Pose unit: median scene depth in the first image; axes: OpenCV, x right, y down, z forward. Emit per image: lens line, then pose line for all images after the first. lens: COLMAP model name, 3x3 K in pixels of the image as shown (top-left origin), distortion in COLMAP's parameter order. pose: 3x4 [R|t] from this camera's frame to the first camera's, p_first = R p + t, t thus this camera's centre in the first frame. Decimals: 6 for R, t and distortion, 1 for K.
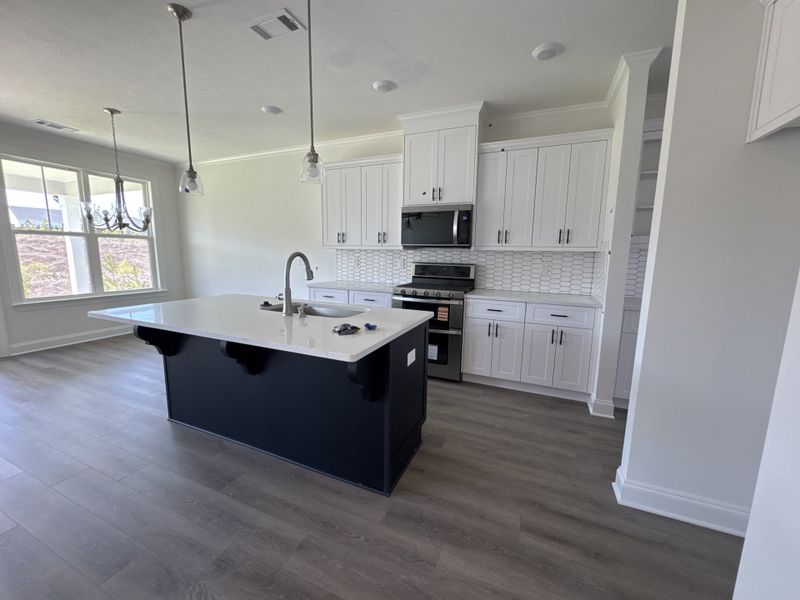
lens RADIAL K [[319.9, 0, 399.4], [0, 319.9, 300.6], [0, 0, 1]] dist [-0.002748, -0.000256]
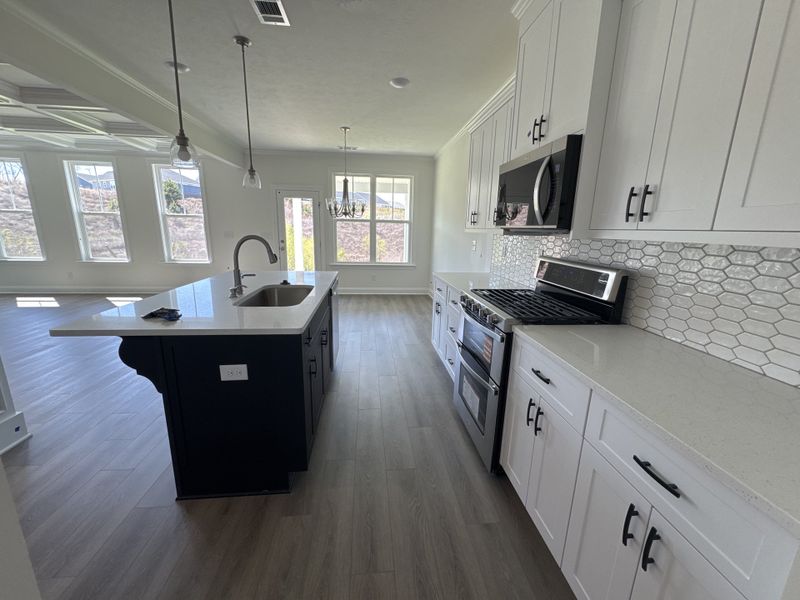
lens RADIAL K [[319.9, 0, 399.4], [0, 319.9, 300.6], [0, 0, 1]] dist [-0.002748, -0.000256]
pose [[0.493549, 0.189037, -0.848925, 0.514955], [-0.145471, 0.980285, 0.133714, -0.094575], [0.857466, 0.057500, 0.511318, 0.559403]]
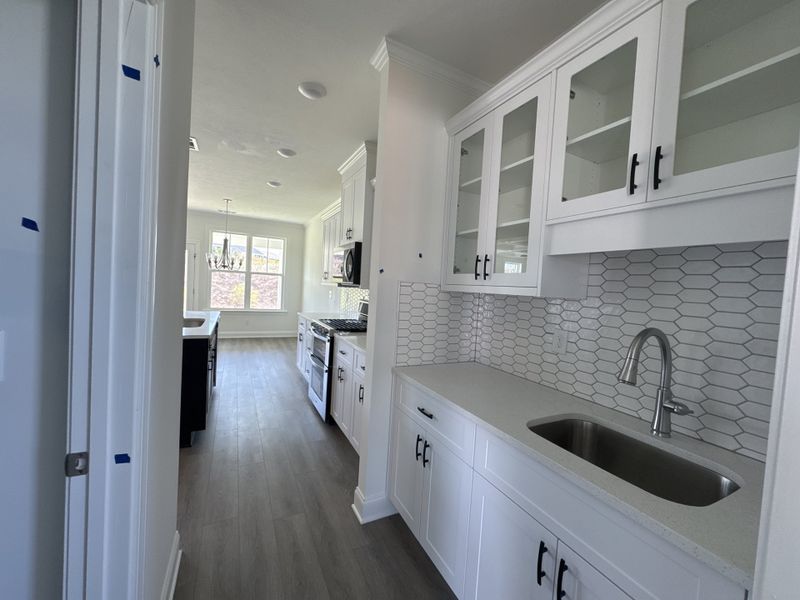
lens RADIAL K [[319.9, 0, 399.4], [0, 319.9, 300.6], [0, 0, 1]] dist [-0.002748, -0.000256]
pose [[0.775551, 0.059035, -0.628518, 0.924648], [-0.141895, 0.986443, -0.082435, -0.059331], [0.615131, 0.153116, 0.773414, 0.339973]]
